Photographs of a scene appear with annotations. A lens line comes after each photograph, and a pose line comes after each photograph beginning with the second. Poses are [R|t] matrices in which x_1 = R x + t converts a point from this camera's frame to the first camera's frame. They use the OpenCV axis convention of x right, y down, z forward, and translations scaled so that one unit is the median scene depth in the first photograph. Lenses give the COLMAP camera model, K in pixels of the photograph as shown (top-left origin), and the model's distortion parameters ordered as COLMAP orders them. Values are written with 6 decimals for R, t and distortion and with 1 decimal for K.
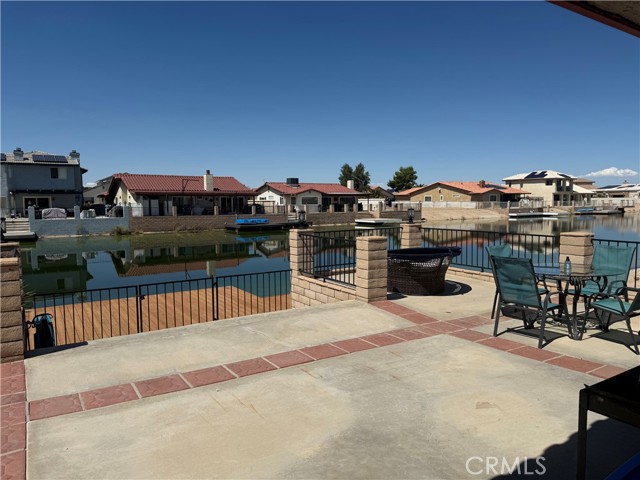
lens RADIAL K [[448.0, 0, 326.0], [0, 448.0, 239.9], [0, 0, 1]] dist [0.045020, -0.057190]
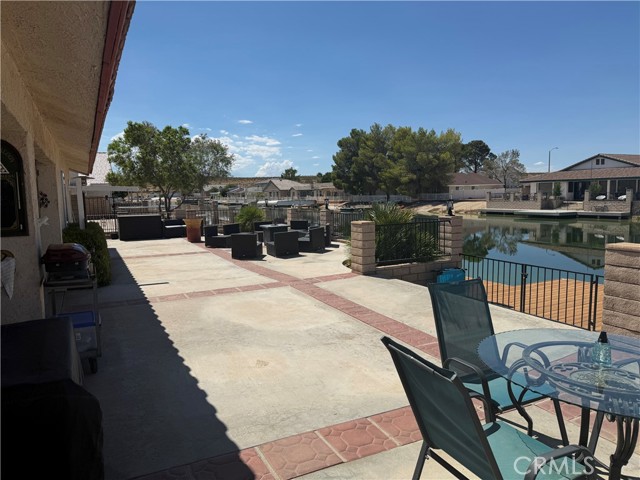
lens RADIAL K [[448.0, 0, 311.1], [0, 448.0, 247.0], [0, 0, 1]] dist [0.045020, -0.057190]
pose [[-0.113458, 0.129902, -0.985014, 1.210773], [-0.070255, 0.987885, 0.138373, -0.097625], [0.991056, 0.084901, -0.102957, 0.998122]]
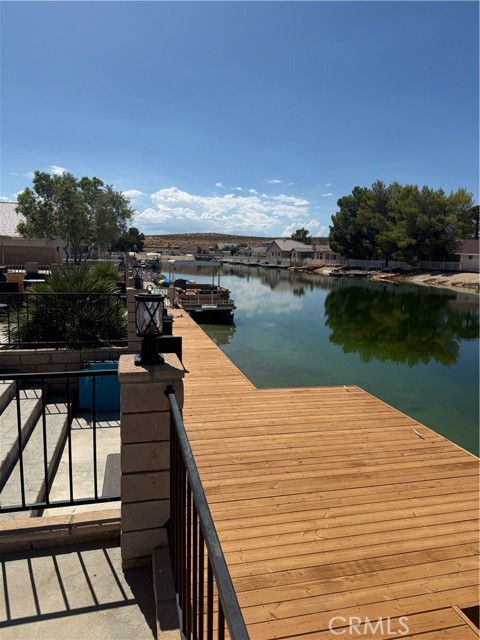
lens RADIAL K [[448.0, 0, 238.5], [0, 448.0, 323.0], [0, 0, 1]] dist [0.045020, -0.057190]
pose [[-0.334553, 0.145028, -0.931150, 0.324744], [-0.107434, 0.975776, 0.190578, -0.204042], [0.936233, 0.163796, -0.310868, 2.252679]]
